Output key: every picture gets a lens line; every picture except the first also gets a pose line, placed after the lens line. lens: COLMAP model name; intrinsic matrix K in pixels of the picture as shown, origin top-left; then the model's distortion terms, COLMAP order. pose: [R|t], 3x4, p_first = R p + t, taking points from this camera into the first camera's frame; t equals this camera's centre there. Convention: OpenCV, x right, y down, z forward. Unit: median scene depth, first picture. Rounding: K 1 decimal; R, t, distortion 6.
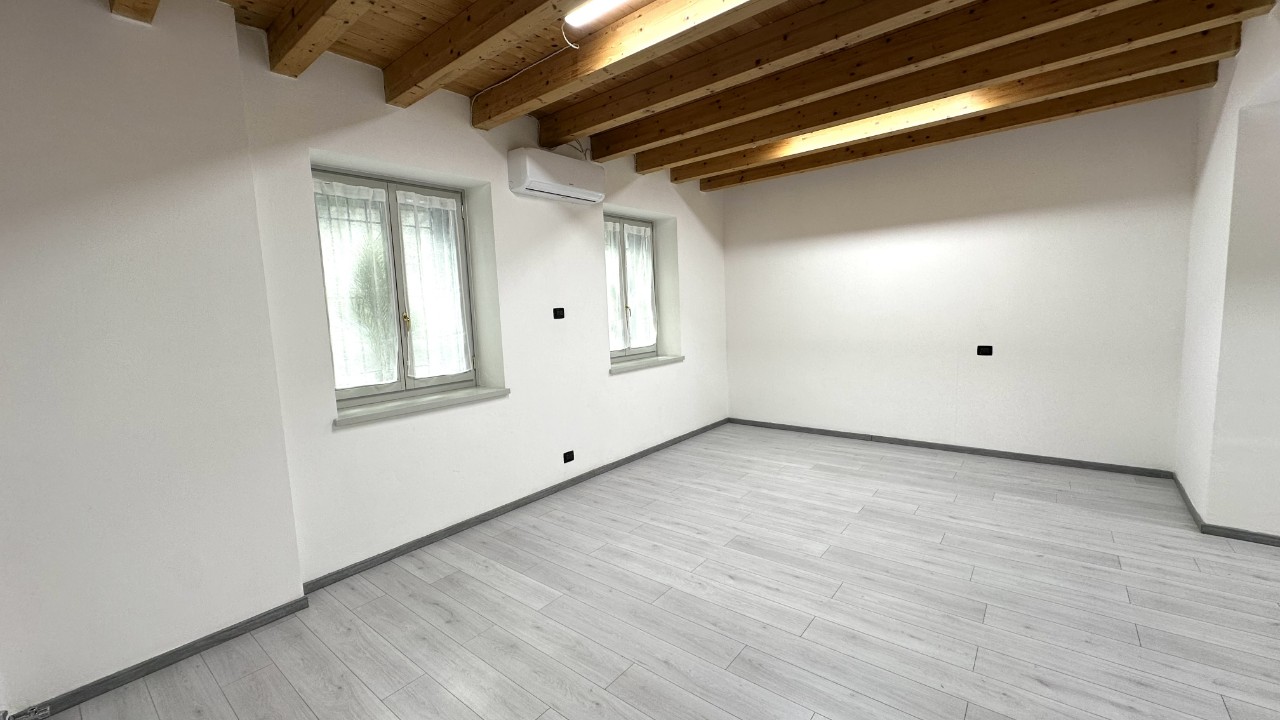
lens RADIAL K [[507.0, 0, 649.8], [0, 507.0, 357.9], [0, 0, 1]] dist [0.000542, 0.000712]
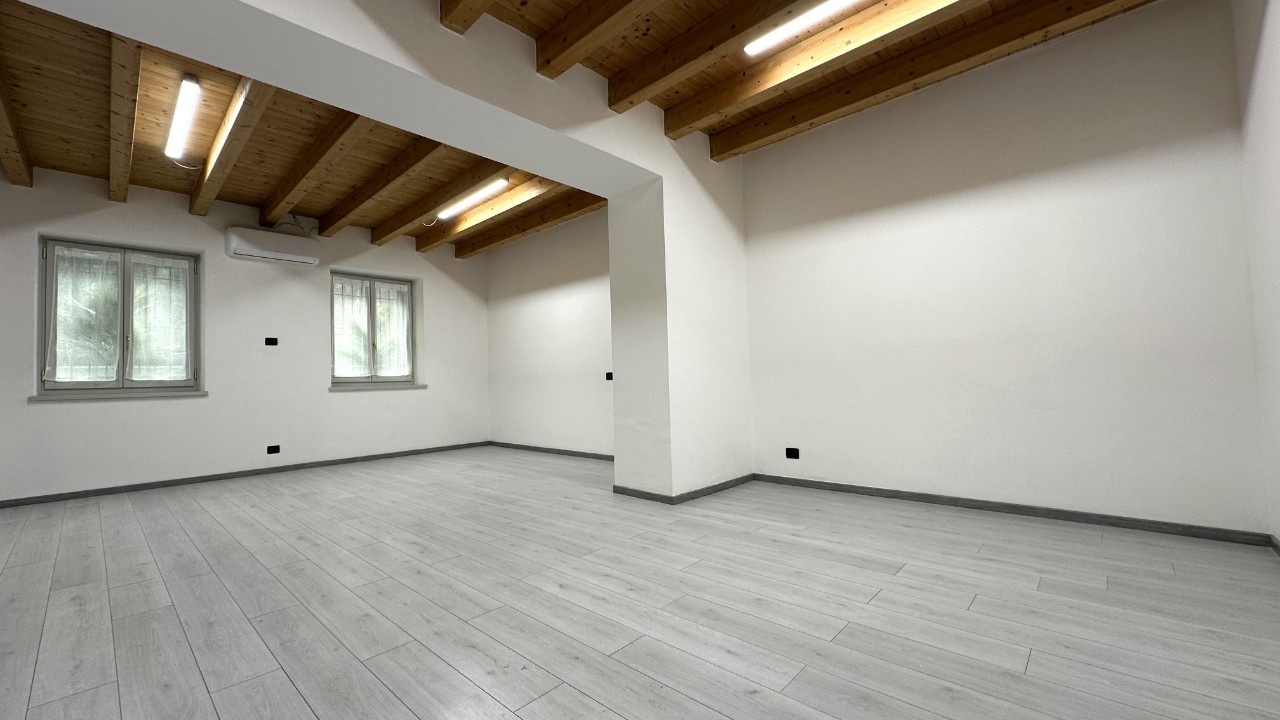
lens RADIAL K [[507.0, 0, 644.1], [0, 507.0, 361.0], [0, 0, 1]] dist [0.000542, 0.000712]
pose [[0.997279, 0.008441, -0.073239, 1.127174], [-0.018380, 0.990523, -0.136114, 0.160637], [0.071396, 0.137090, 0.987982, -0.339902]]
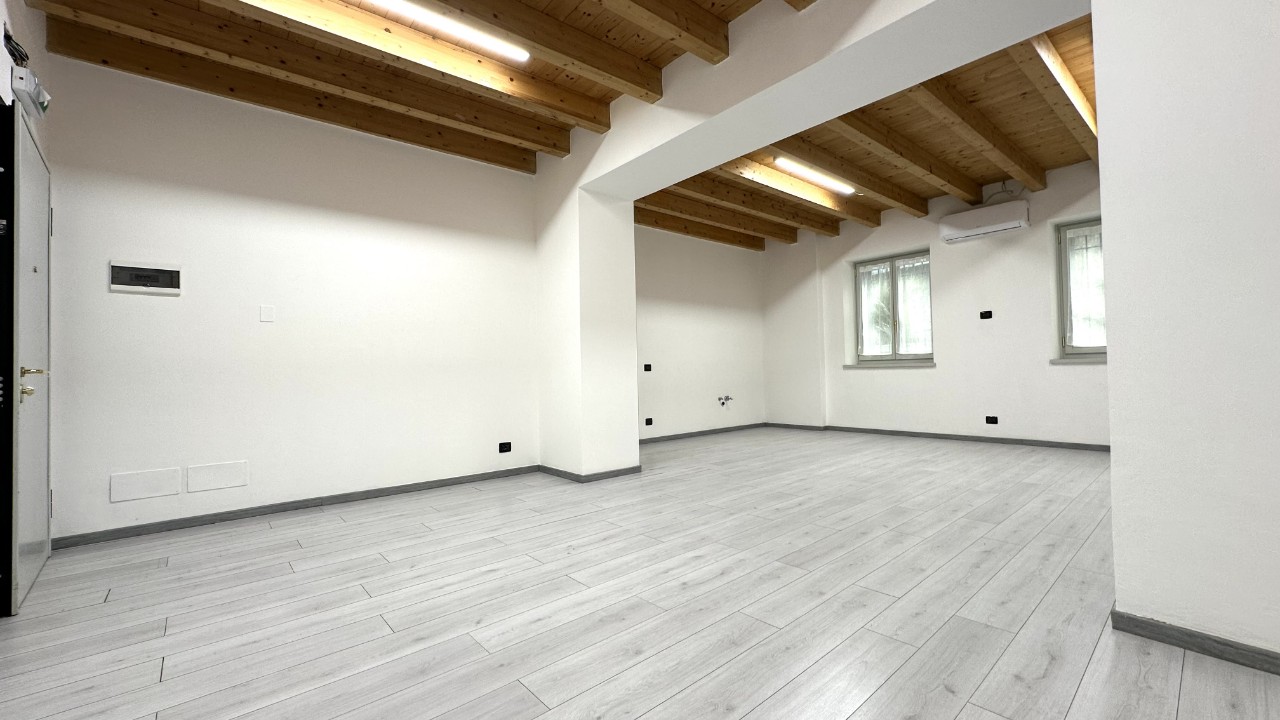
lens RADIAL K [[507.0, 0, 639.2], [0, 507.0, 361.7], [0, 0, 1]] dist [0.000542, 0.000712]
pose [[-0.182733, 0.026647, -0.982801, 1.688330], [-0.073120, 0.996496, 0.040613, 0.066647], [0.980440, 0.079284, -0.180144, 0.381343]]
